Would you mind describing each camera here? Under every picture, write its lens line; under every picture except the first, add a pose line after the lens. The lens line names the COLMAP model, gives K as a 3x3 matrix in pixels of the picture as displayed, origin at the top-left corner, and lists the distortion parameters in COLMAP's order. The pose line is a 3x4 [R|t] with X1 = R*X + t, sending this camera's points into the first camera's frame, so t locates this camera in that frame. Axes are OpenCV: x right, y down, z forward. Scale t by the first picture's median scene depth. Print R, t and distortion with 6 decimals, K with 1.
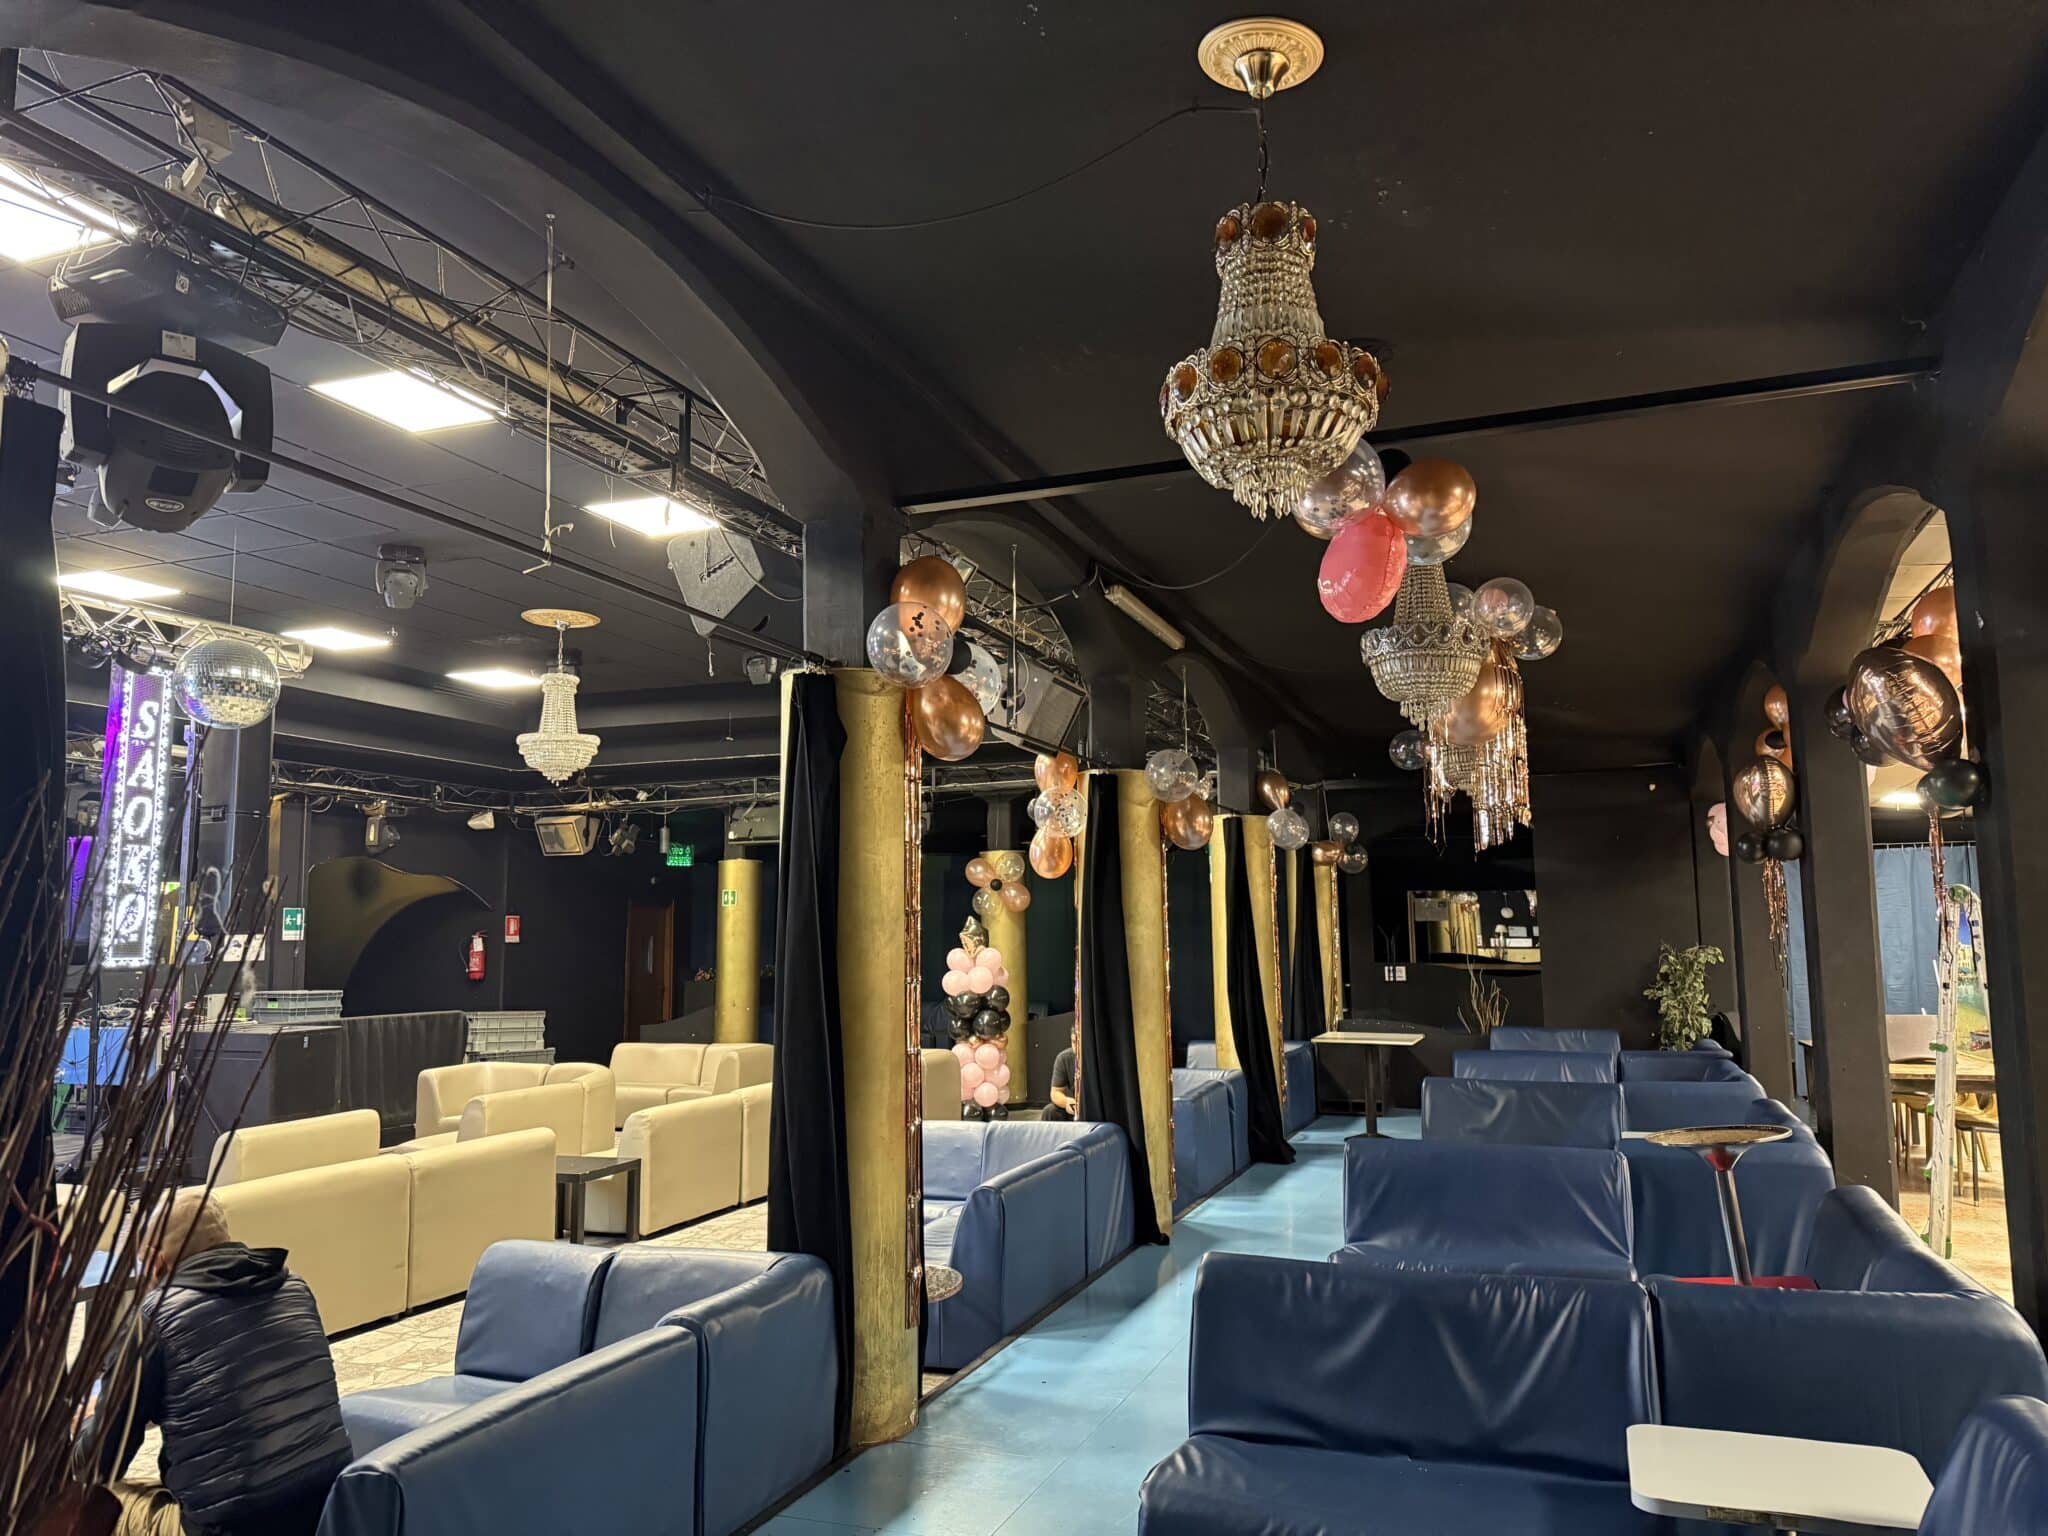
lens RADIAL K [[1421.2, 0, 1024.0], [0, 1421.2, 768.0], [0, 0, 1]] dist [0.120673, -0.151321]
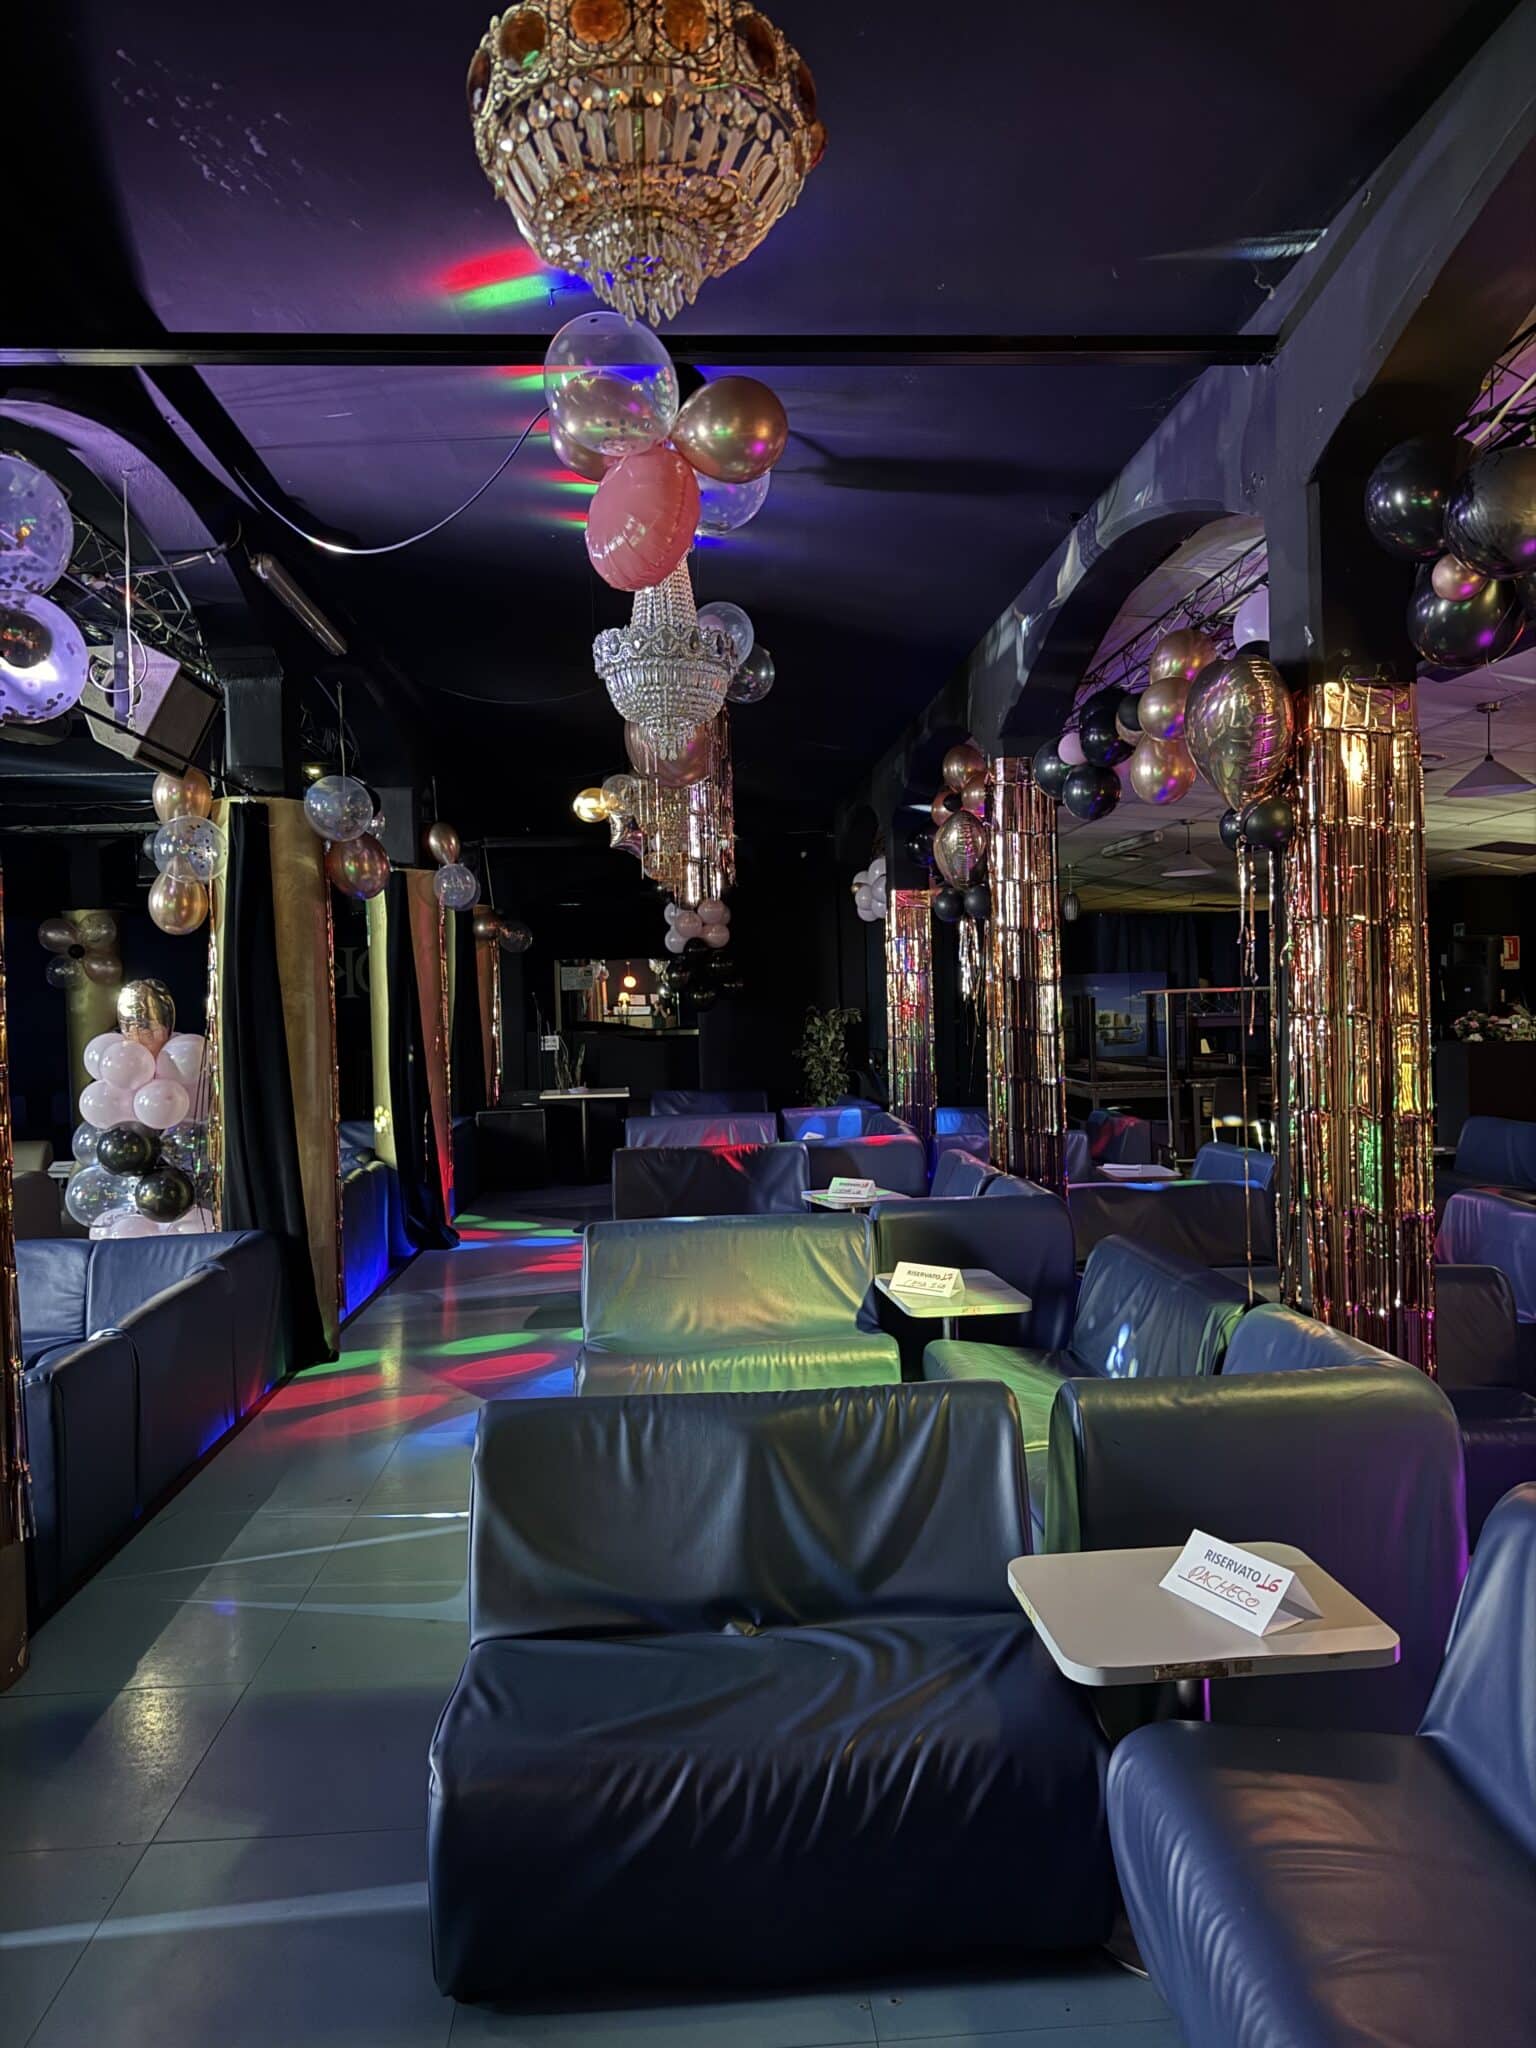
lens RADIAL K [[1421.2, 0, 774.2], [0, 1421.2, 1077.5], [0, 0, 1]] dist [0.120673, -0.151321]
pose [[0.907509, -0.036158, 0.418473, -0.020459], [-0.033155, 0.987013, 0.157184, 0.018411], [-0.418721, -0.156521, 0.894524, 0.128423]]
